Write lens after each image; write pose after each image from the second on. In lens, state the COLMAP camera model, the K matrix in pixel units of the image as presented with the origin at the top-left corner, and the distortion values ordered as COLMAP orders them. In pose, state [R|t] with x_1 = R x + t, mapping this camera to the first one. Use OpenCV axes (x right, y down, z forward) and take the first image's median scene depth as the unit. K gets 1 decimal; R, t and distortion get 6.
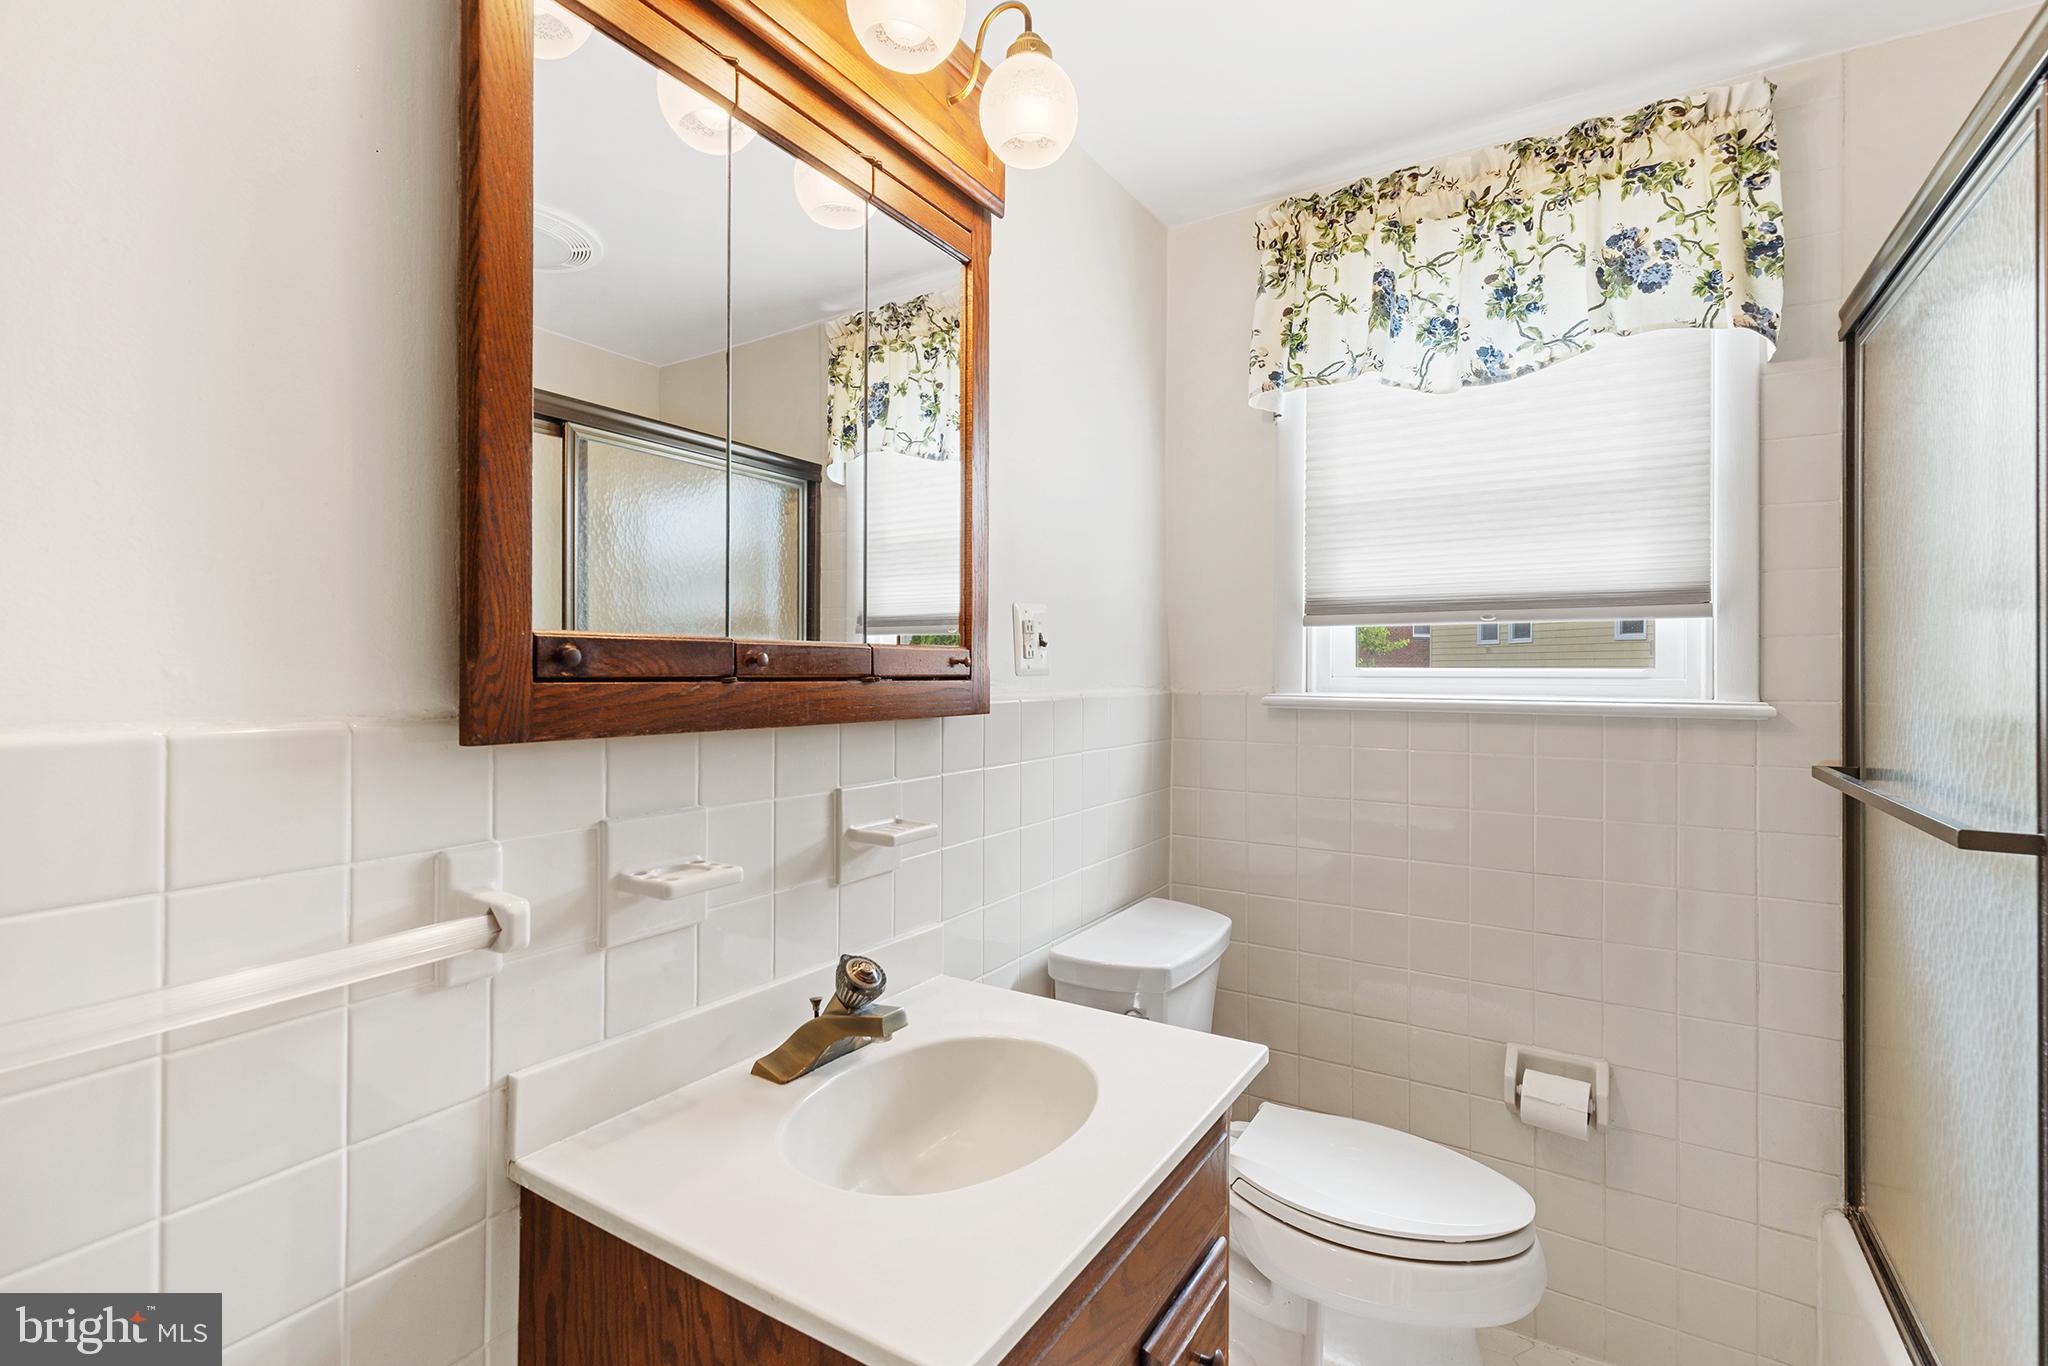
lens RADIAL K [[922.5, 0, 1040.5], [0, 922.5, 670.5], [0, 0, 1]] dist [0.002033, 0.000365]
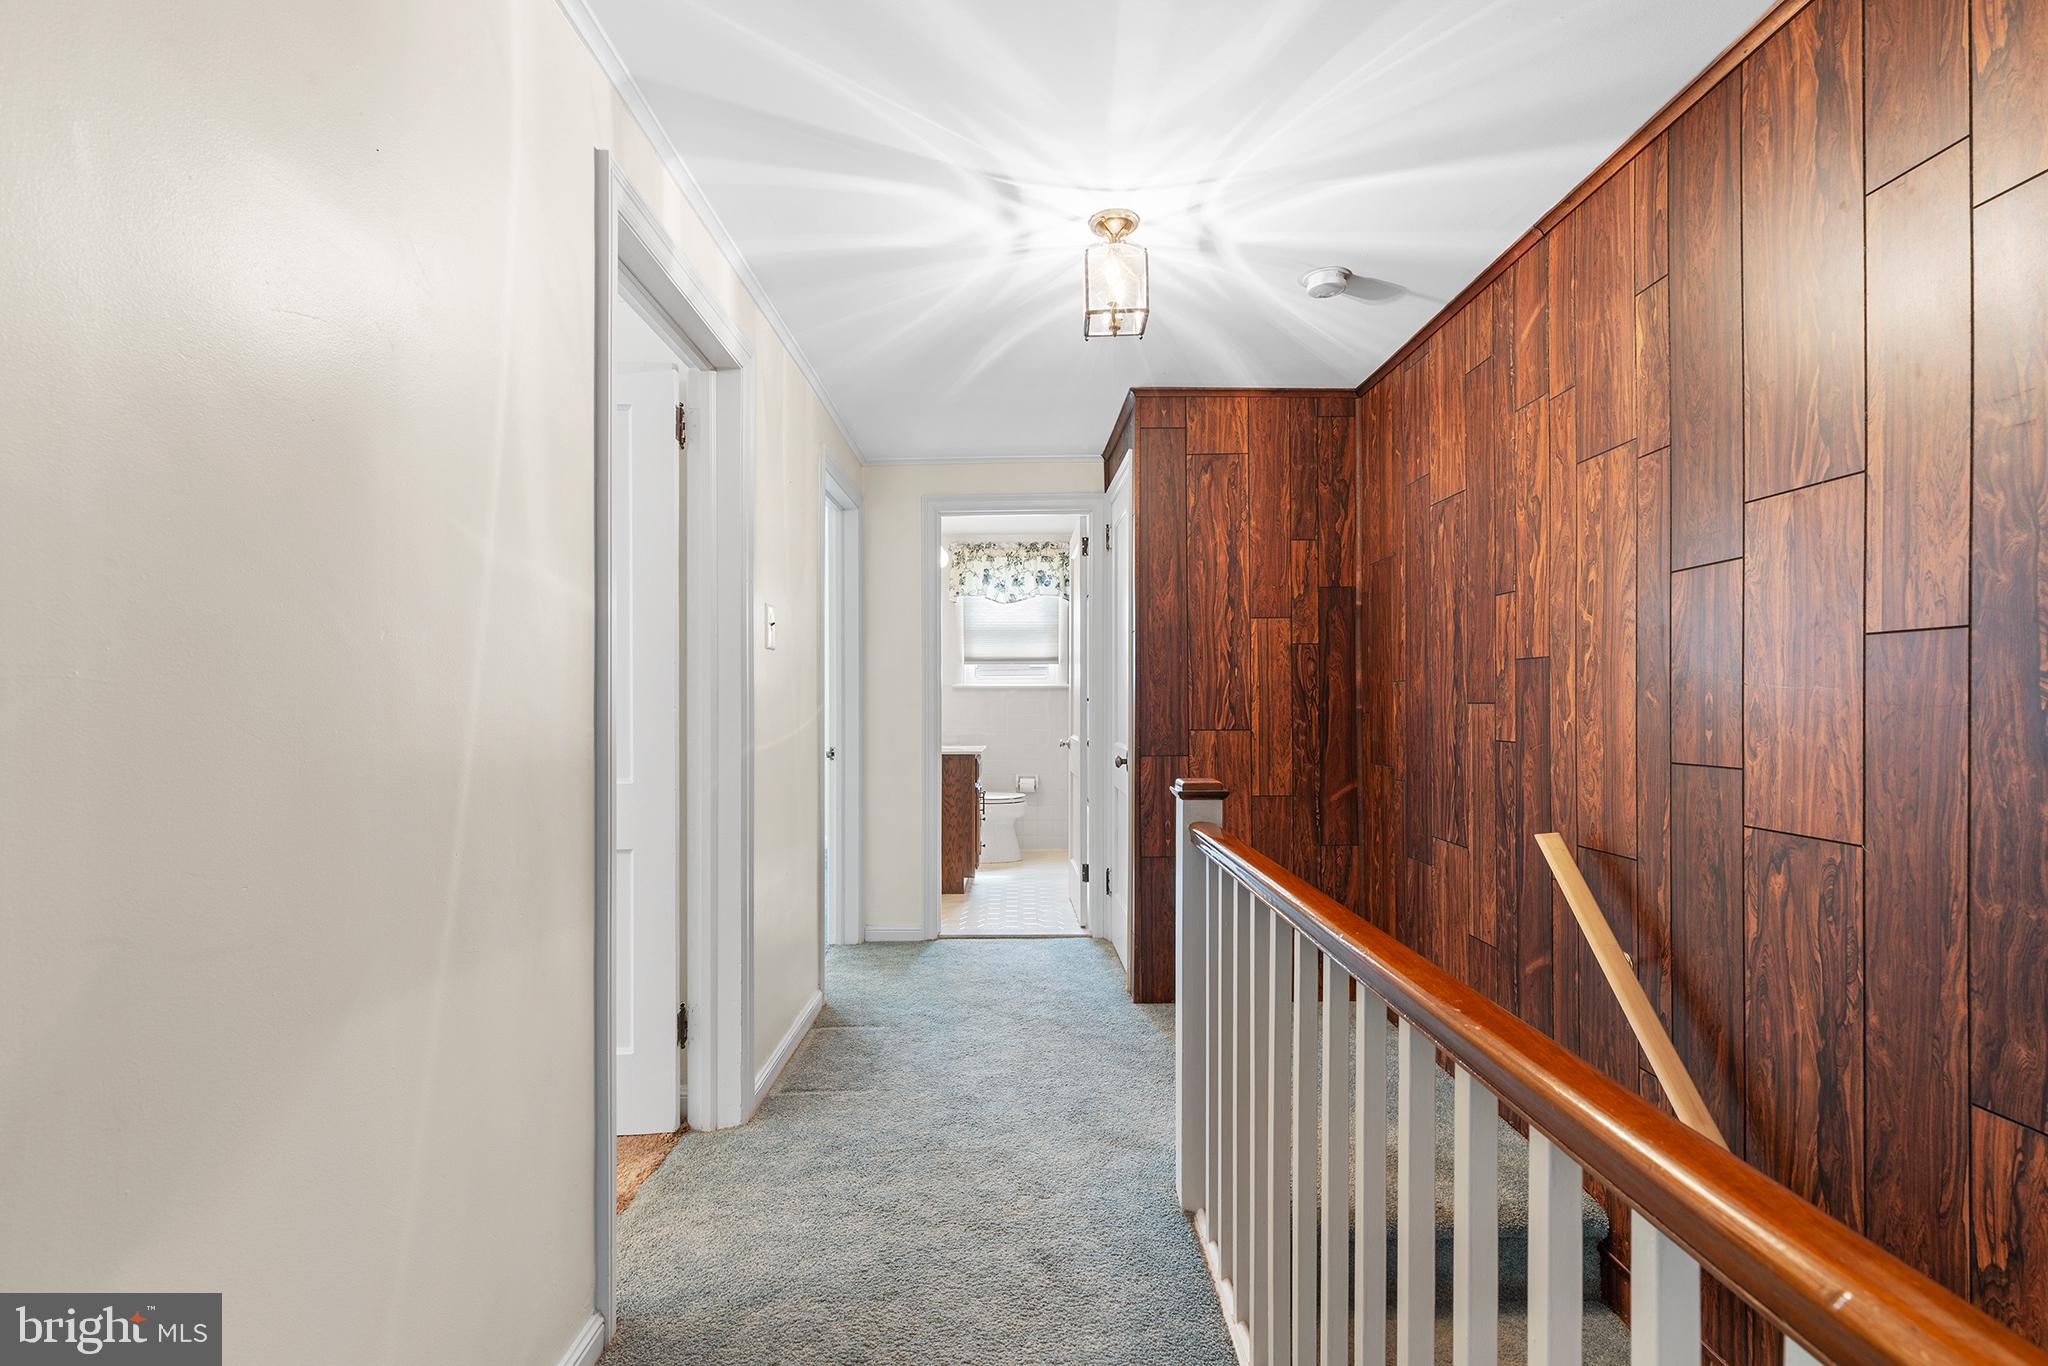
lens RADIAL K [[922.5, 0, 1022.3], [0, 922.5, 692.0], [0, 0, 1]] dist [0.002033, 0.000365]
pose [[0.826662, -0.005340, 0.562674, -1.633323], [0.001160, 0.999969, 0.007787, 0.032599], [-0.562698, -0.005785, 0.826642, -2.191922]]
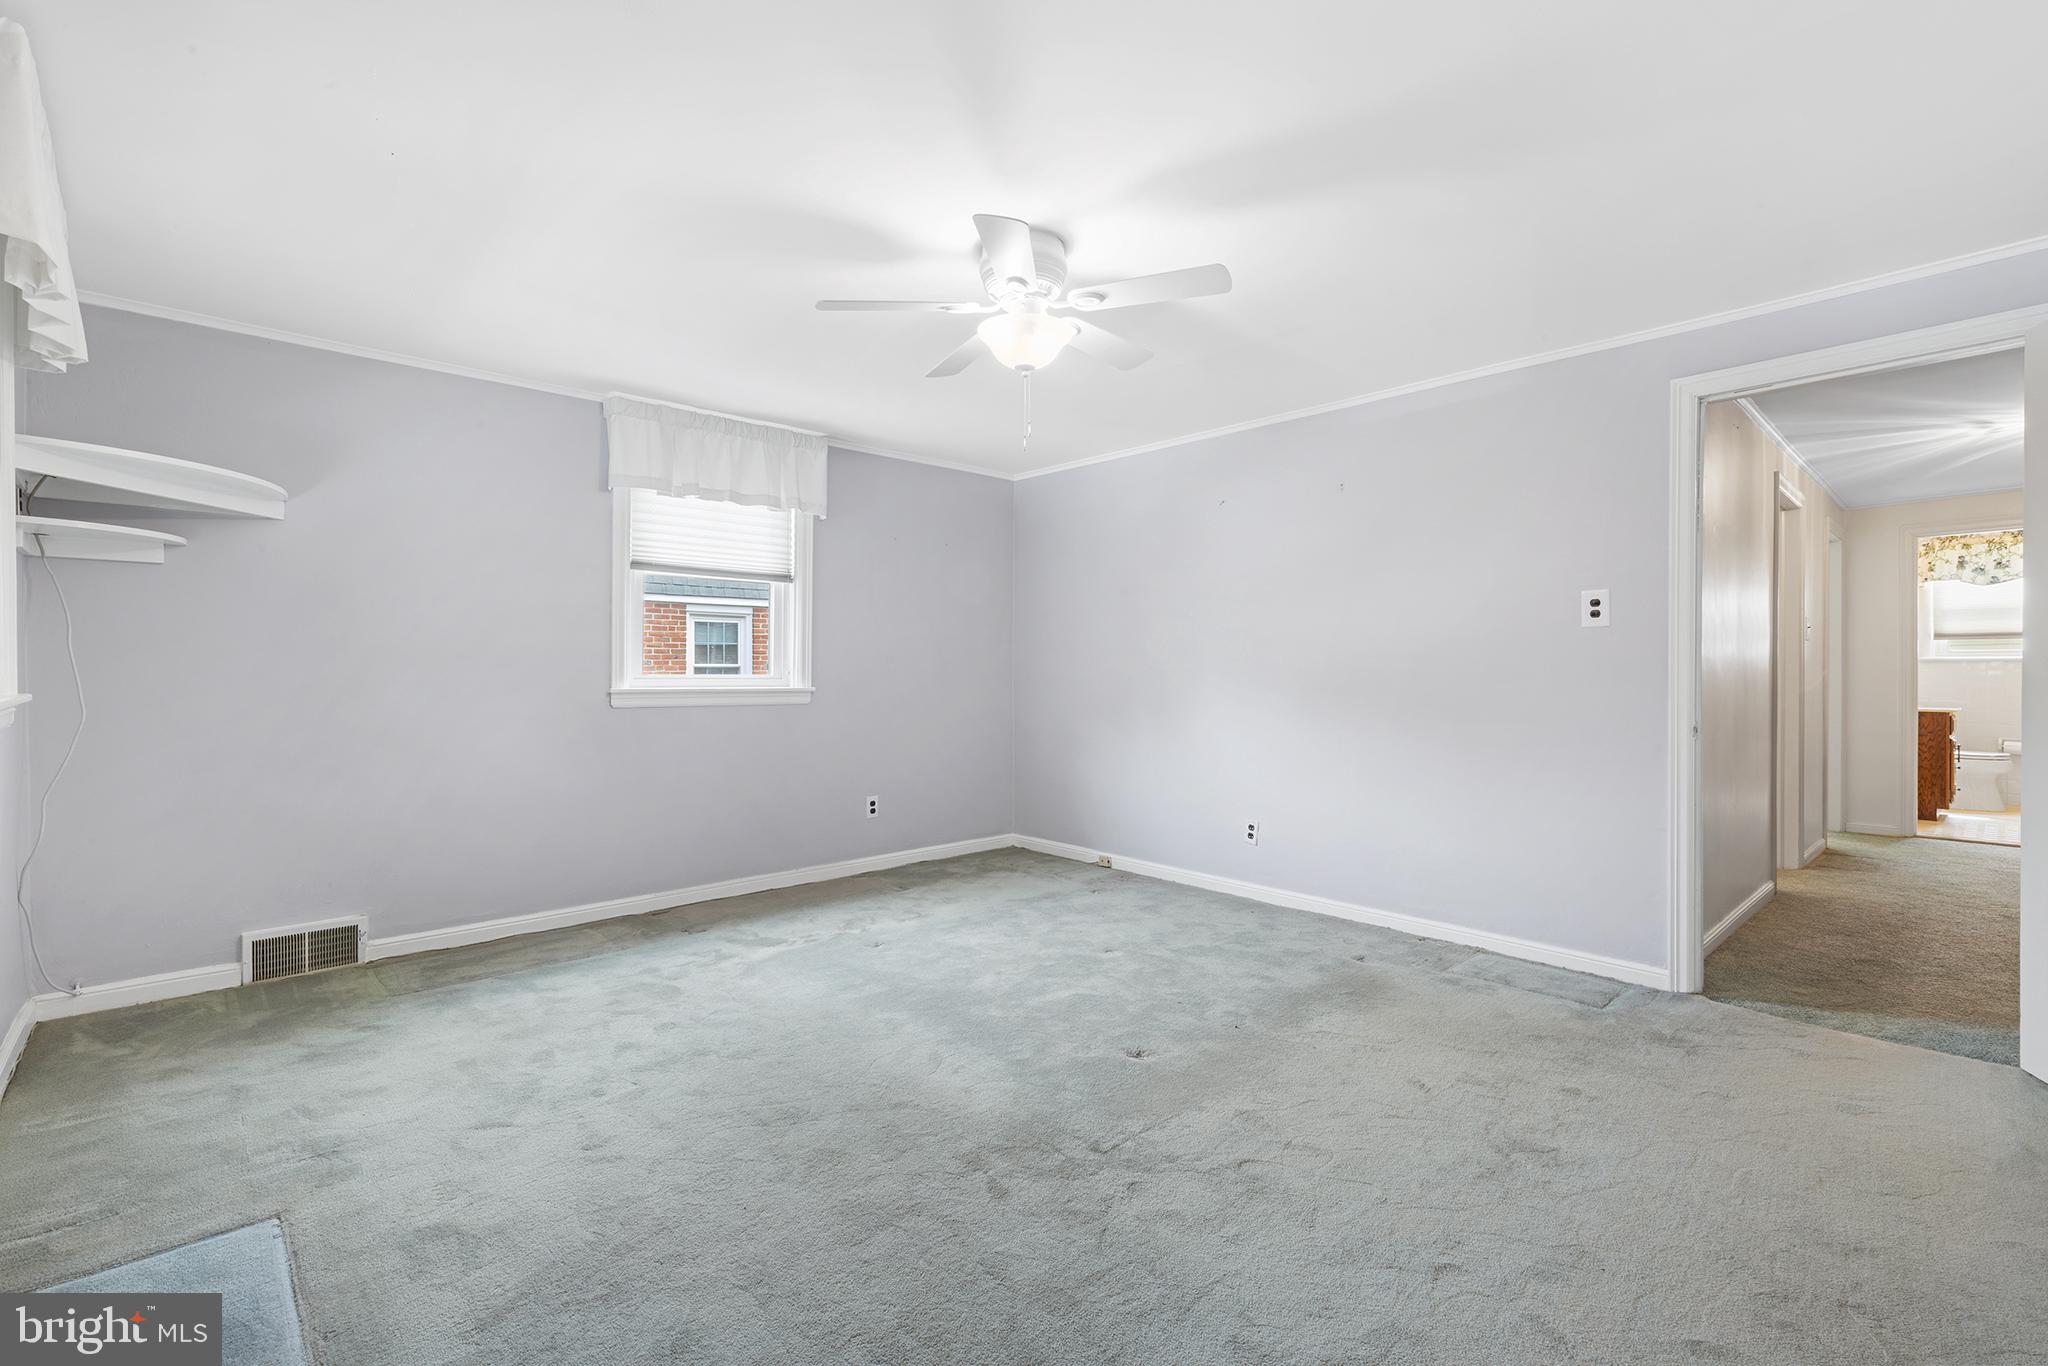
lens RADIAL K [[922.5, 0, 1030.4], [0, 922.5, 667.8], [0, 0, 1]] dist [0.002033, 0.000365]
pose [[0.974812, -0.004915, -0.222972, -2.894580], [0.006403, 0.999962, 0.005953, 0.024080], [0.222935, -0.007231, 0.974807, -4.150982]]
